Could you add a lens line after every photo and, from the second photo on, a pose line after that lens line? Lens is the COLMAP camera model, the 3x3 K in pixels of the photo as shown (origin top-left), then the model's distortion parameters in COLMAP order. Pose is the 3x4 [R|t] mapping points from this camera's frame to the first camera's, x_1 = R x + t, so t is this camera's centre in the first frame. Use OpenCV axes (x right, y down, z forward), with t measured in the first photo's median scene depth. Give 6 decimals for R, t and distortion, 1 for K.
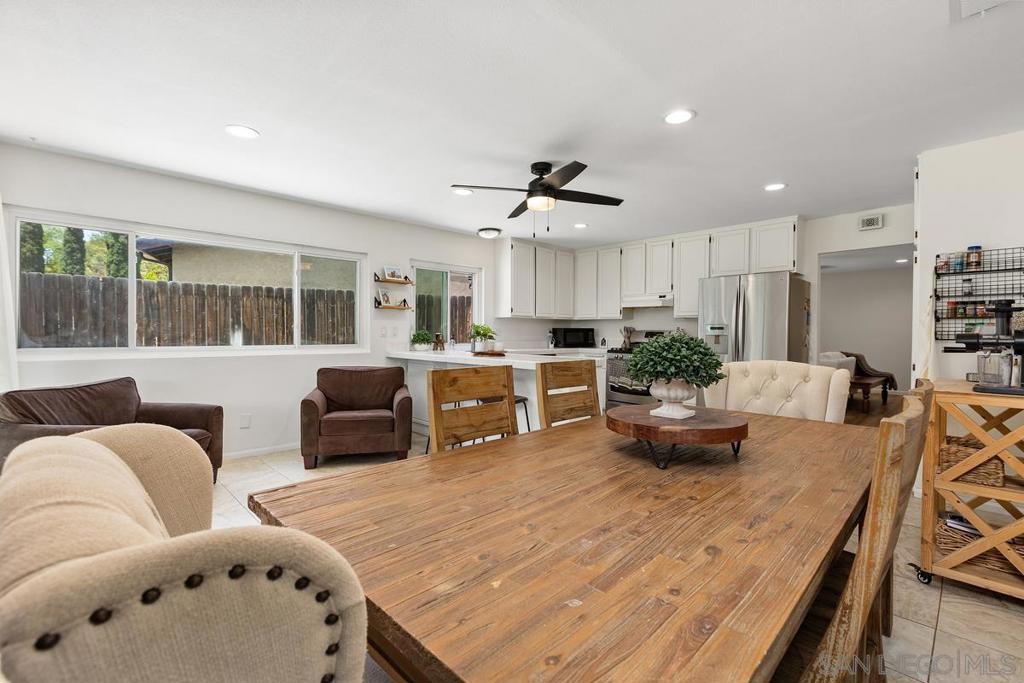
lens RADIAL K [[453.4, 0, 514.5], [0, 453.4, 334.5], [0, 0, 1]] dist [-0.003596, 0.000793]
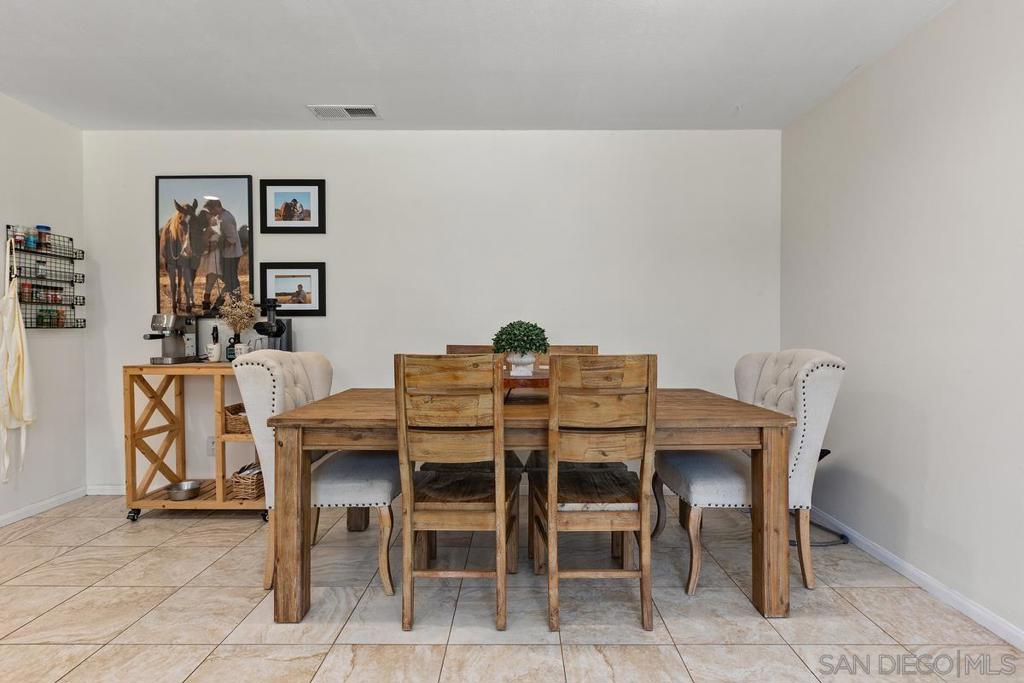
lens RADIAL K [[503.6, 0, 514.6], [0, 503.6, 335.4], [0, 0, 1]] dist [0.001292, -0.003546]
pose [[-0.715667, -0.011549, 0.698346, -0.215429], [0.000110, 0.999861, 0.016649, 0.006079], [-0.698442, 0.011992, -0.715566, 0.591243]]
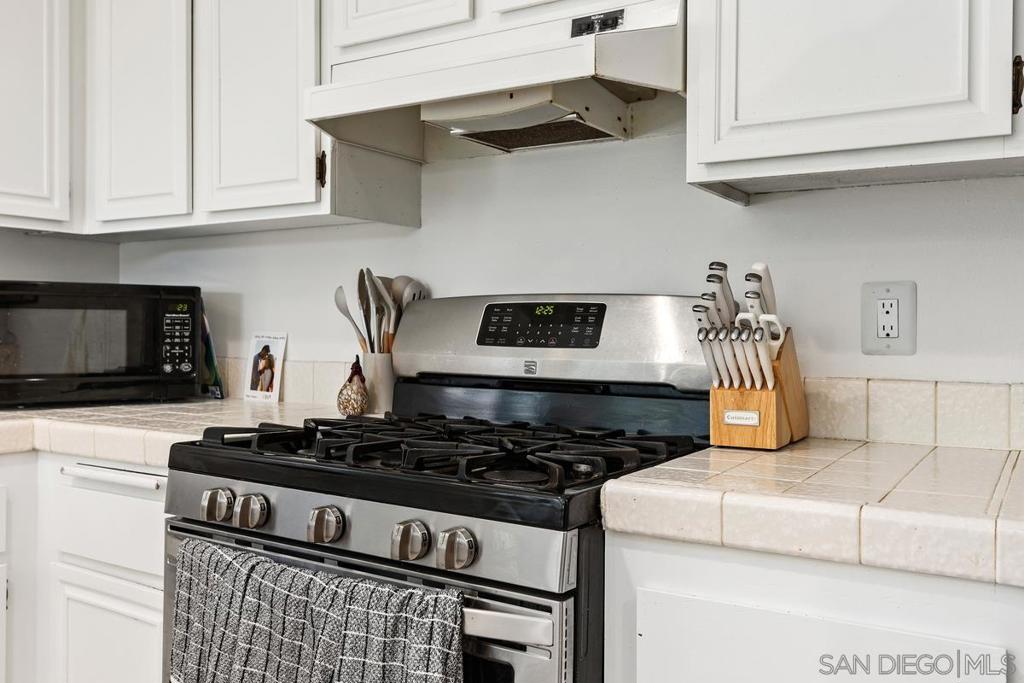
lens RADIAL K [[873.5, 0, 515.1], [0, 873.5, 334.4], [0, 0, 1]] dist [0.001194, -0.001724]
pose [[0.971123, 0.000429, 0.238579, 0.274287], [-0.000833, 0.999998, 0.001595, 0.003801], [-0.238578, -0.001747, 0.971122, 0.856448]]
